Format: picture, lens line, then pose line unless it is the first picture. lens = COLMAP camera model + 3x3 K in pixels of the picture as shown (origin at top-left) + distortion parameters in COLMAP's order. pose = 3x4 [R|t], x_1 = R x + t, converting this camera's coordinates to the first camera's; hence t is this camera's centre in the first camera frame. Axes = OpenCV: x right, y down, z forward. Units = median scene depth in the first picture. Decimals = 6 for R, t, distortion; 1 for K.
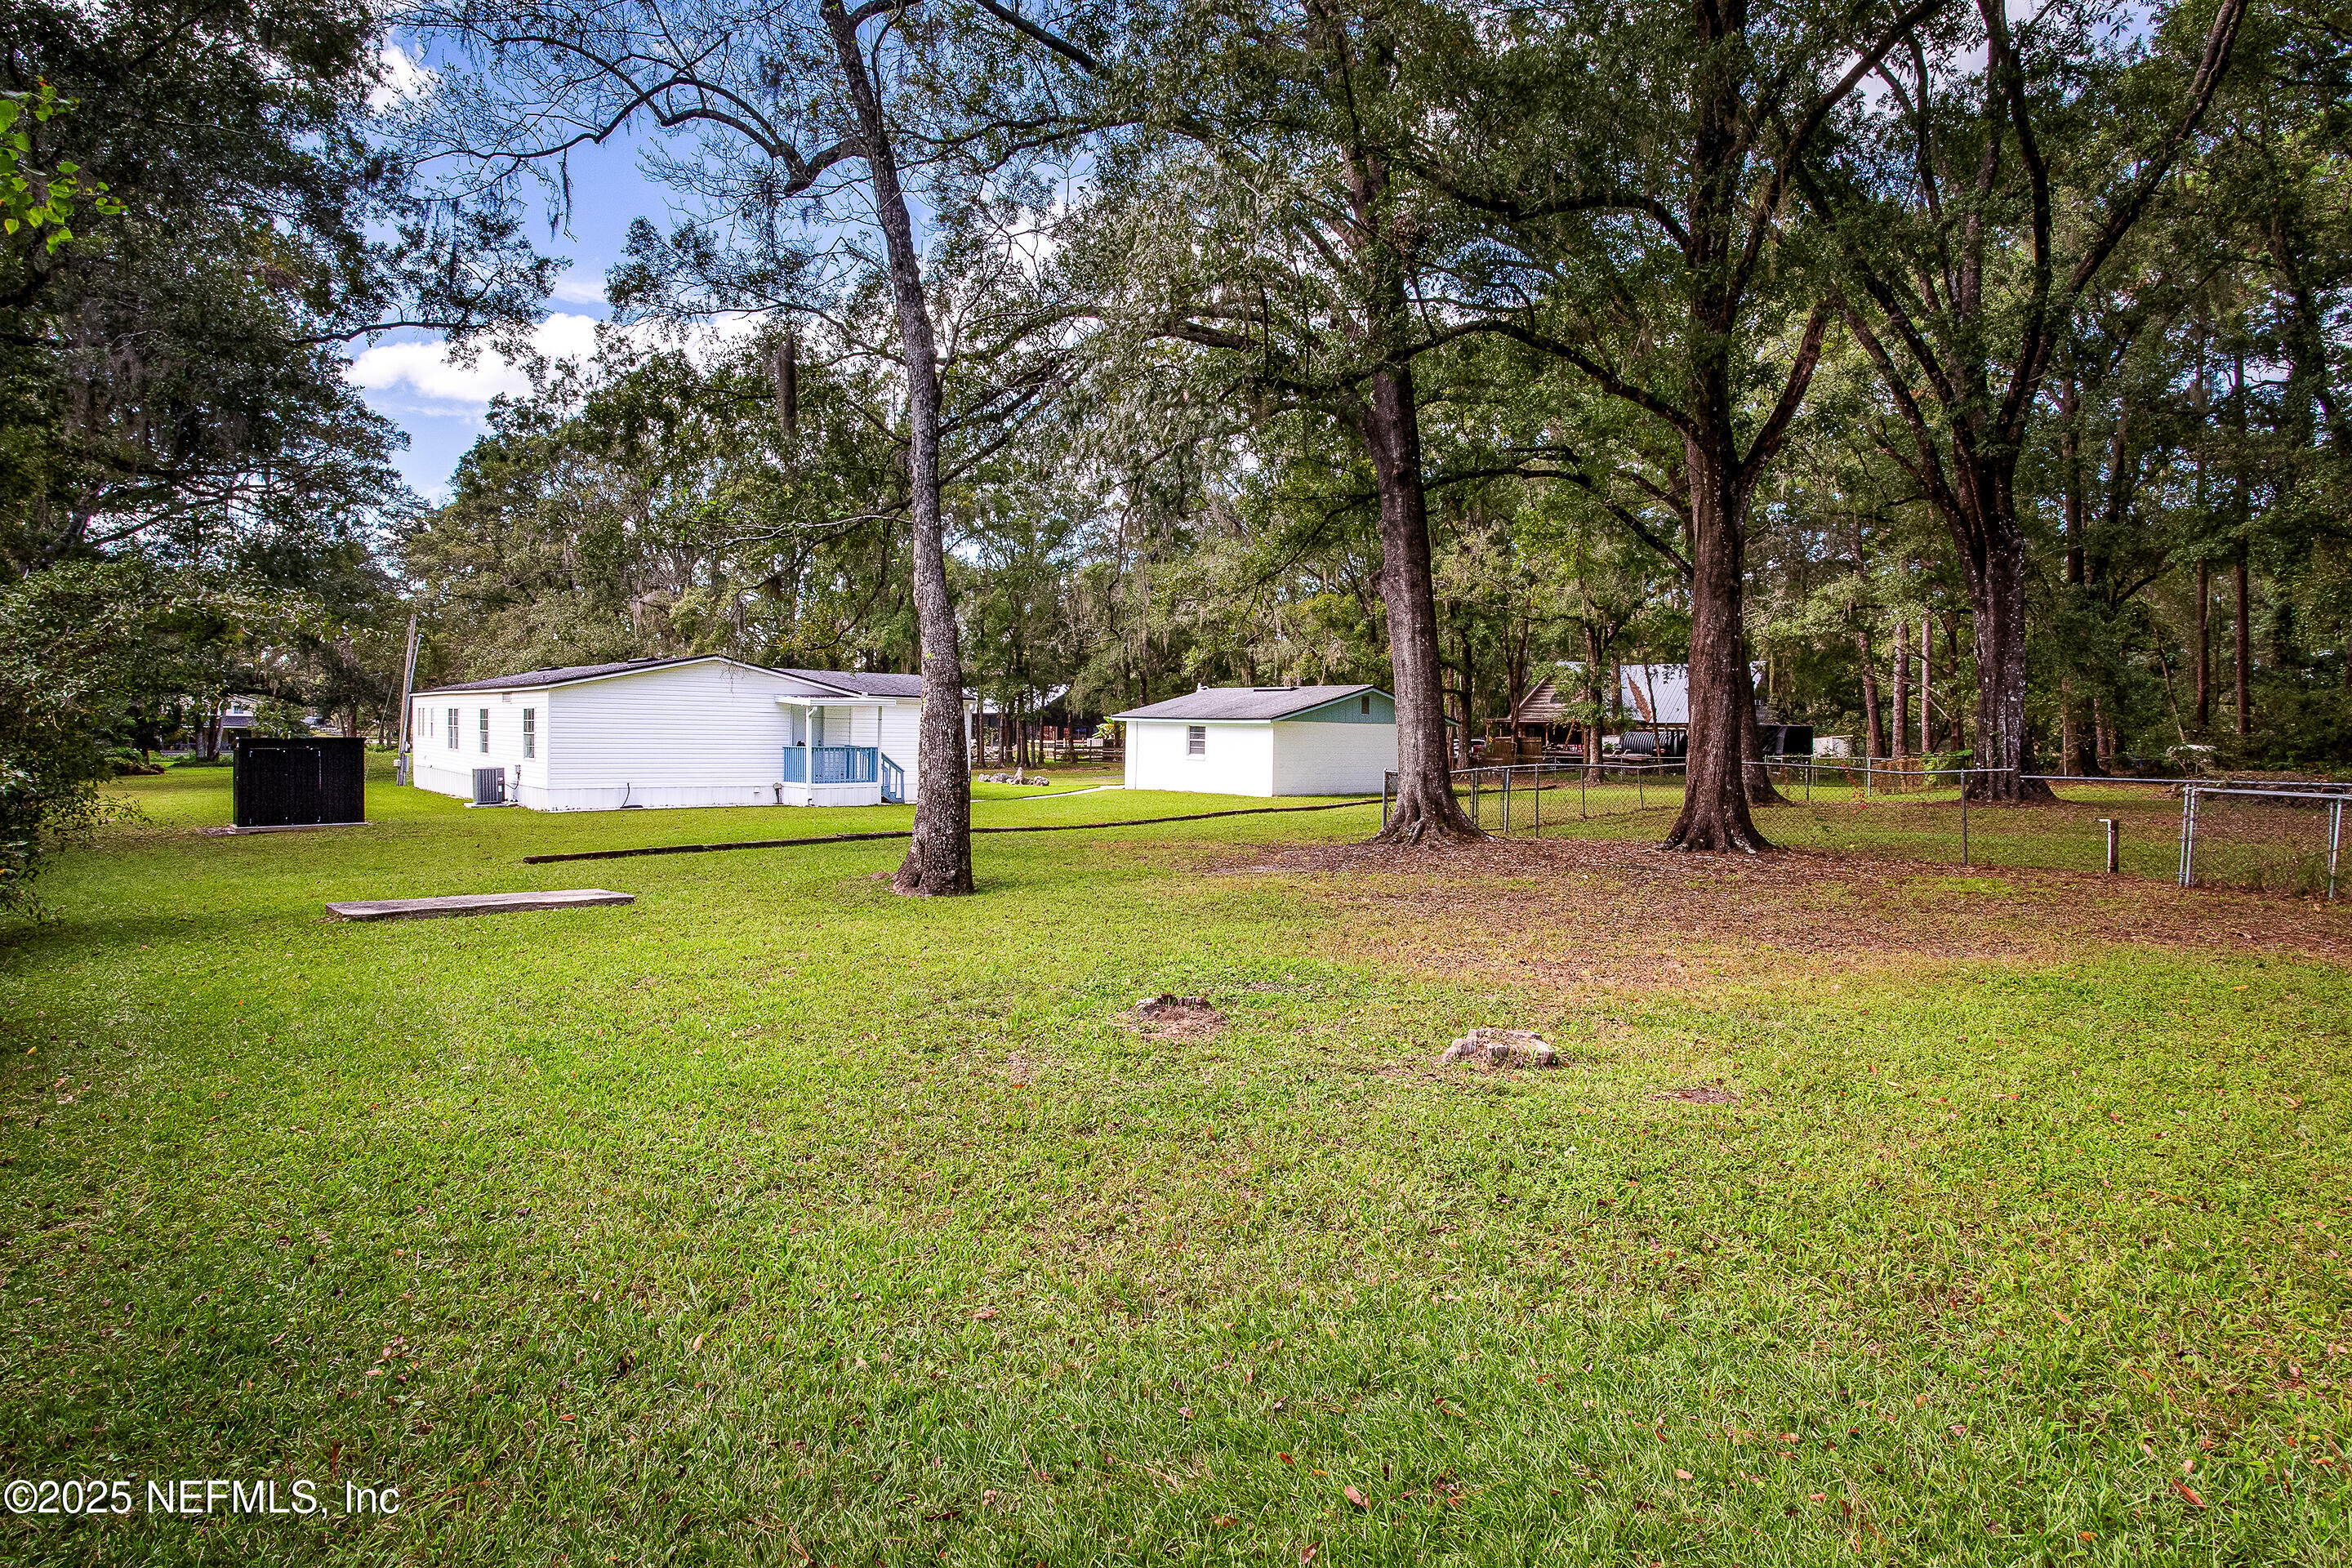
lens RADIAL K [[1235.5, 0, 1176.0], [0, 1235.5, 784.0], [0, 0, 1]] dist [-0.044668, -0.000467]
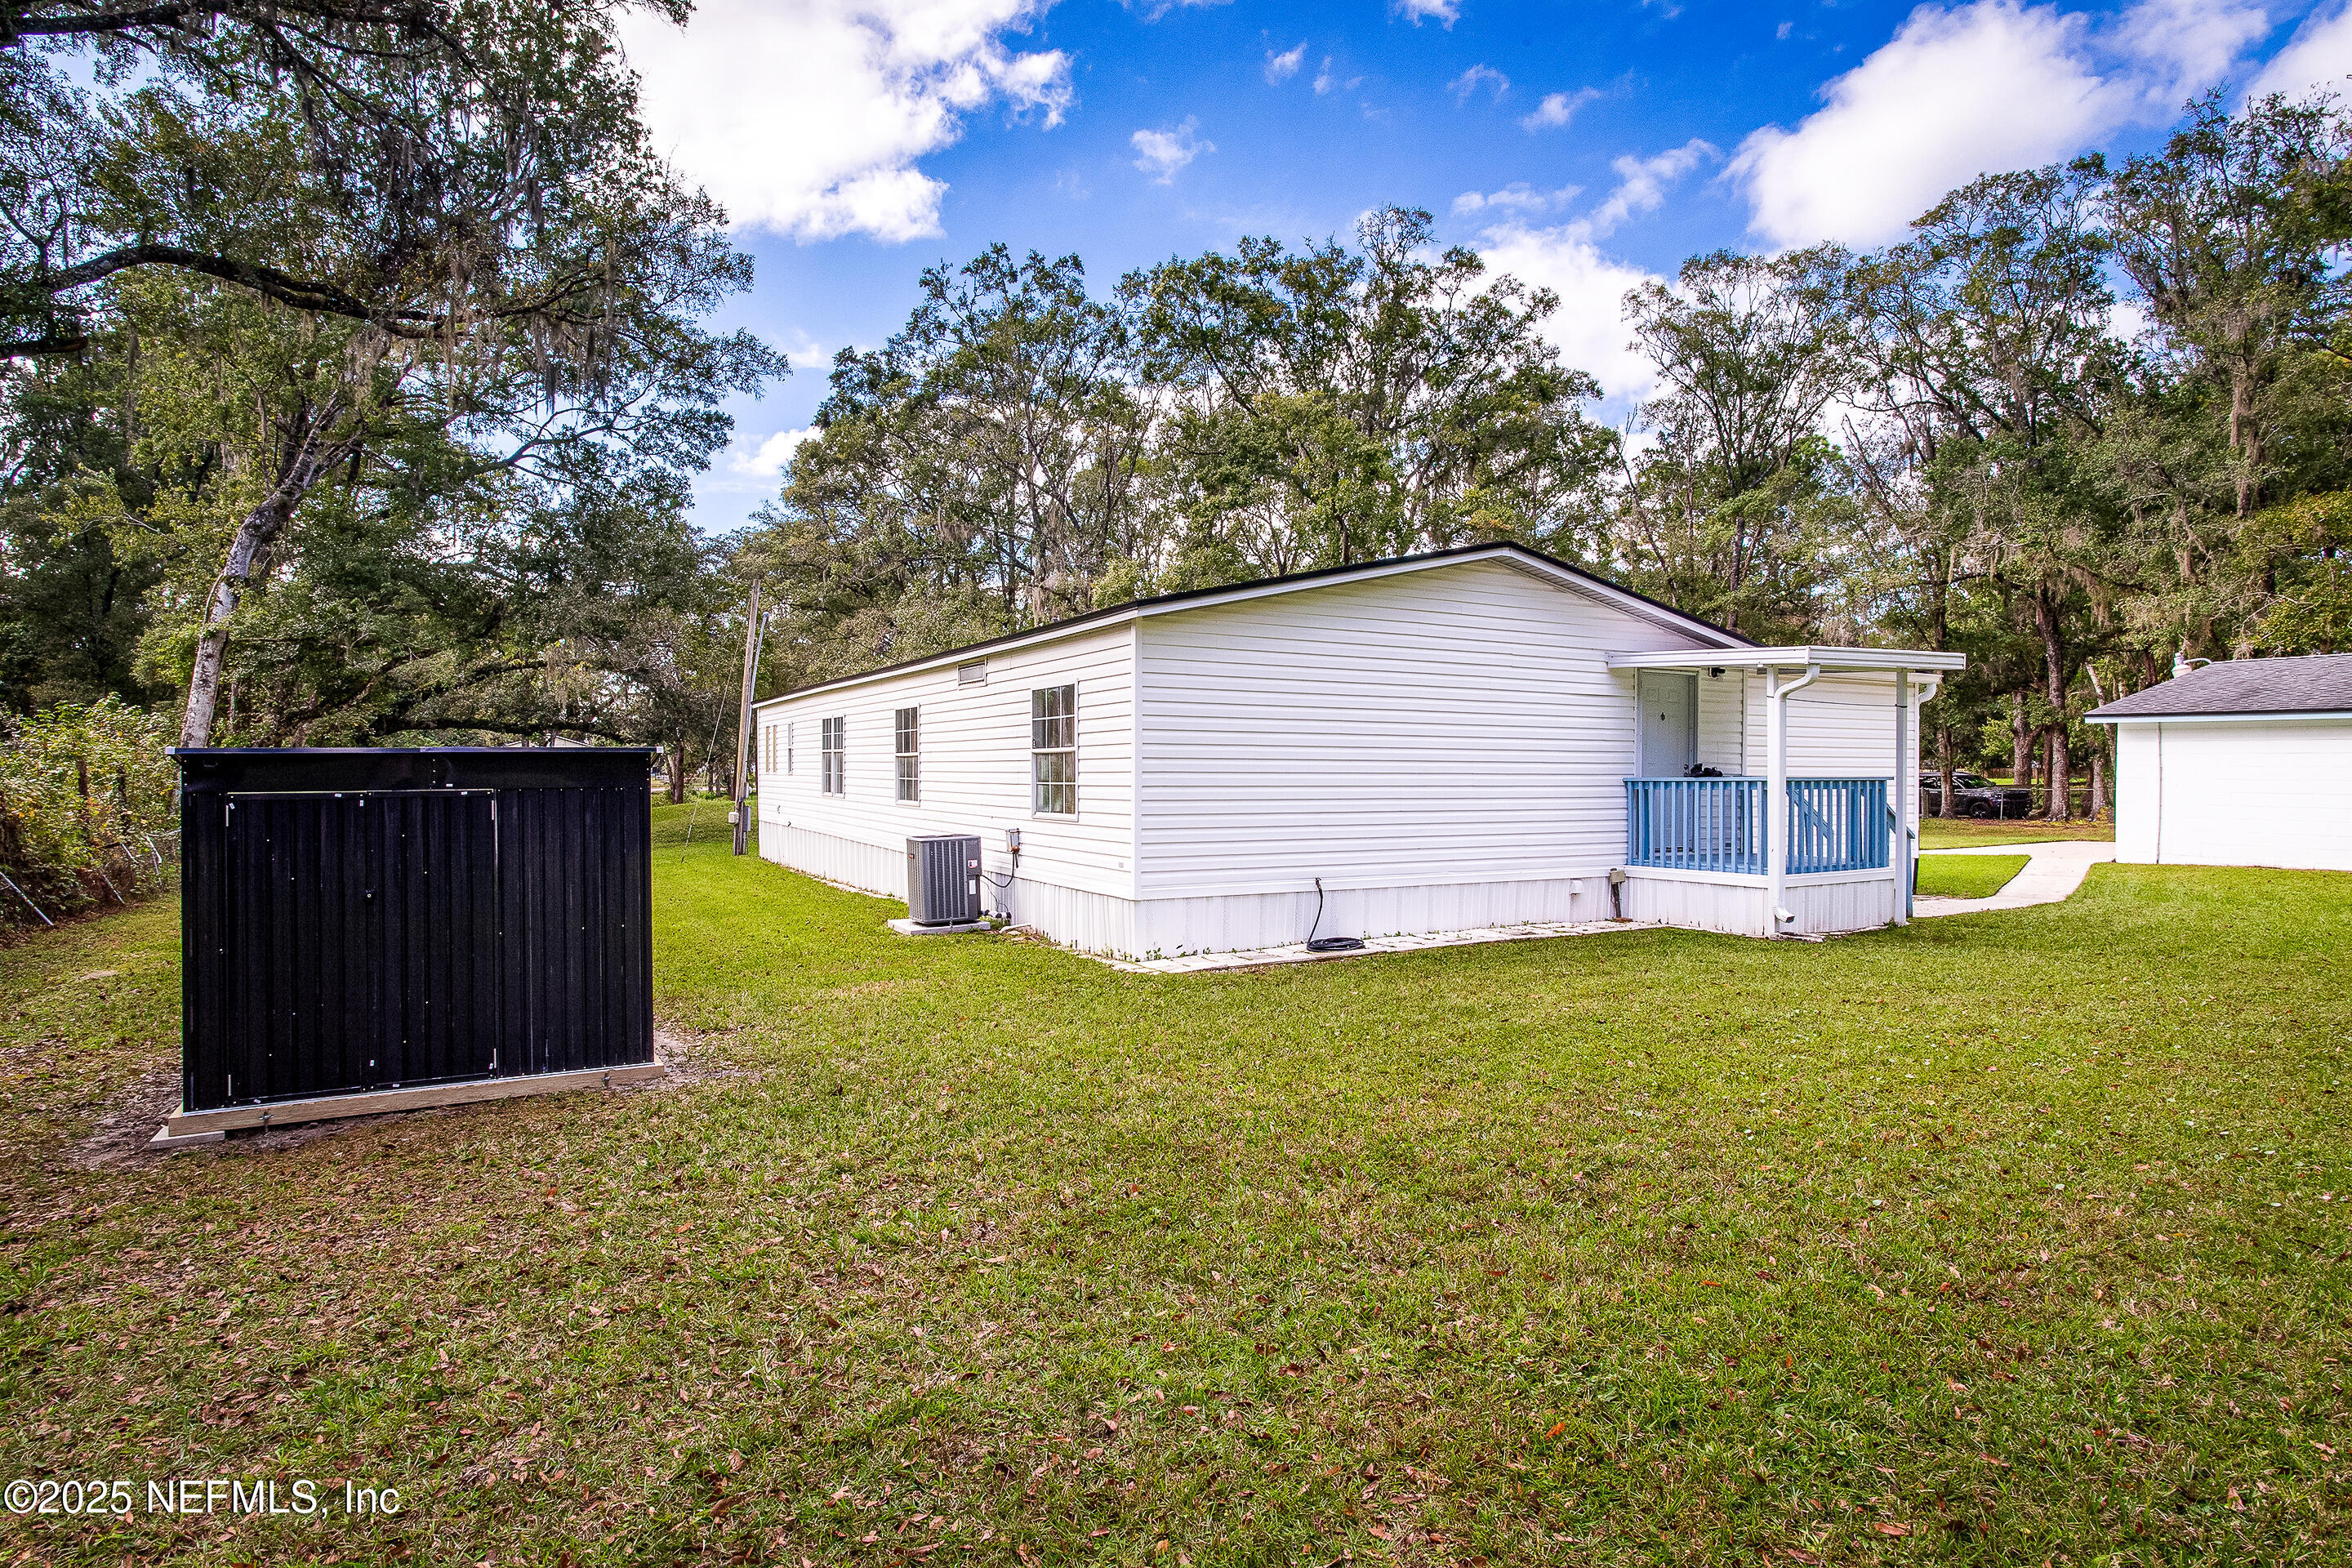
lens RADIAL K [[1235.5, 0, 1176.0], [0, 1235.5, 784.0], [0, 0, 1]] dist [-0.044668, -0.000467]
pose [[0.976666, -0.013350, -0.214351, -0.362724], [0.007116, 0.999530, -0.029828, -0.016677], [0.214648, 0.027607, 0.976301, 0.552349]]
